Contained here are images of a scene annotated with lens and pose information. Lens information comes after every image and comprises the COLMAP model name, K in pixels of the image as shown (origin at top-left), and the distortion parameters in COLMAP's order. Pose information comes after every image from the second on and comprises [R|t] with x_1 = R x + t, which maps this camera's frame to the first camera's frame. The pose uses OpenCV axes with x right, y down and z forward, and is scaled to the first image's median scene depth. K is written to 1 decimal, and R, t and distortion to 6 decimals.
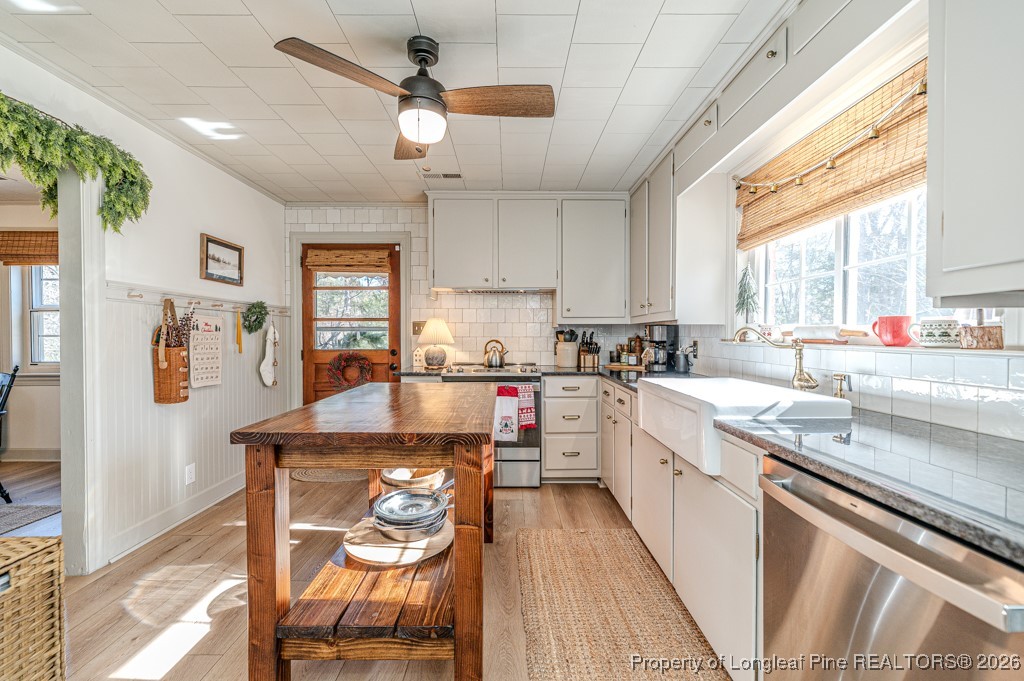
lens RADIAL K [[402.8, 0, 512.0], [0, 402.8, 340.5], [0, 0, 1]] dist [0.000873, 0.000155]
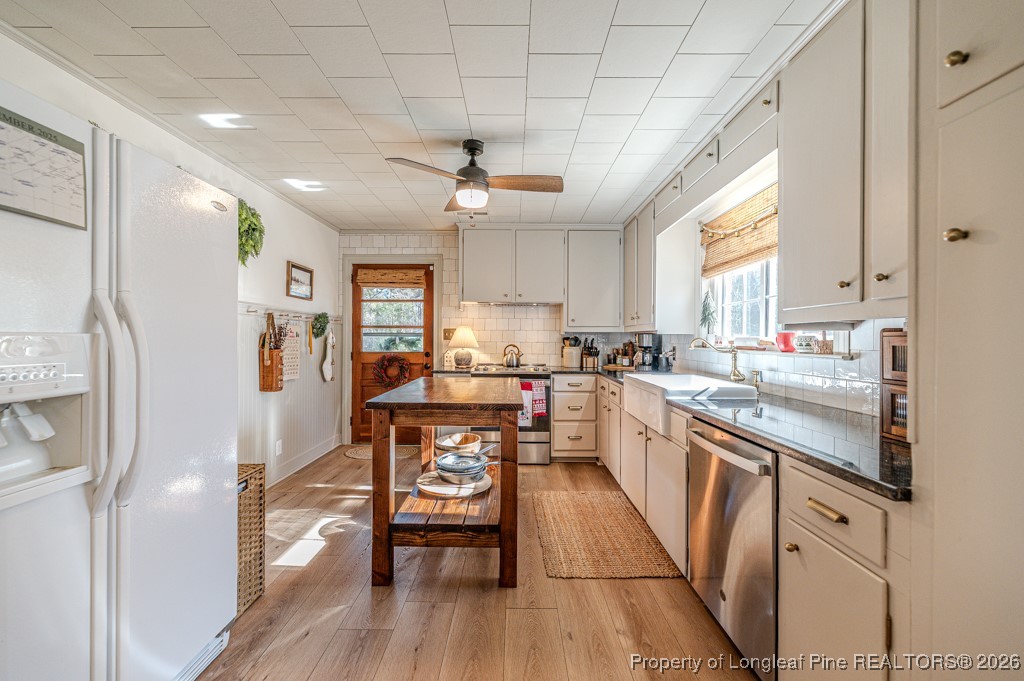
lens RADIAL K [[412.7, 0, 511.9], [0, 412.7, 336.7], [0, 0, 1]] dist [0.001231, 0.000018]
pose [[0.999922, 0.005547, -0.011192, -0.042852], [-0.005721, 0.999862, -0.015593, -0.008147], [0.011104, 0.015655, 0.999816, -0.346042]]
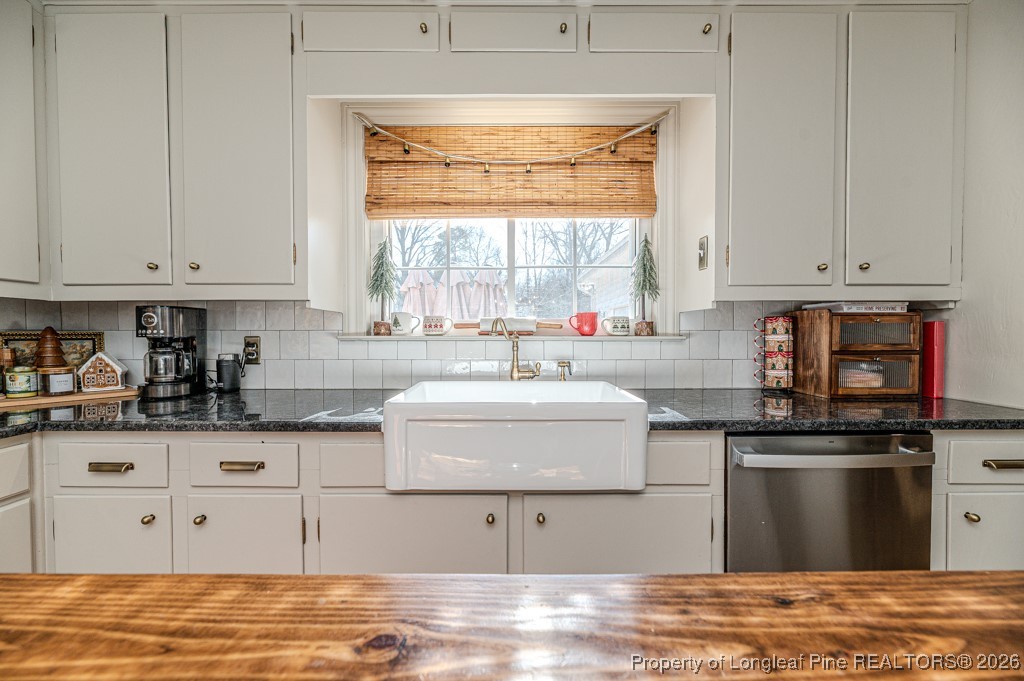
lens RADIAL K [[402.8, 0, 512.0], [0, 402.8, 340.5], [0, 0, 1]] dist [0.000873, 0.000155]
pose [[0.005086, -0.003314, 0.999982, -0.201362], [0.013638, 0.999902, 0.003244, 0.013022], [-0.999894, 0.013622, 0.005131, 0.744512]]
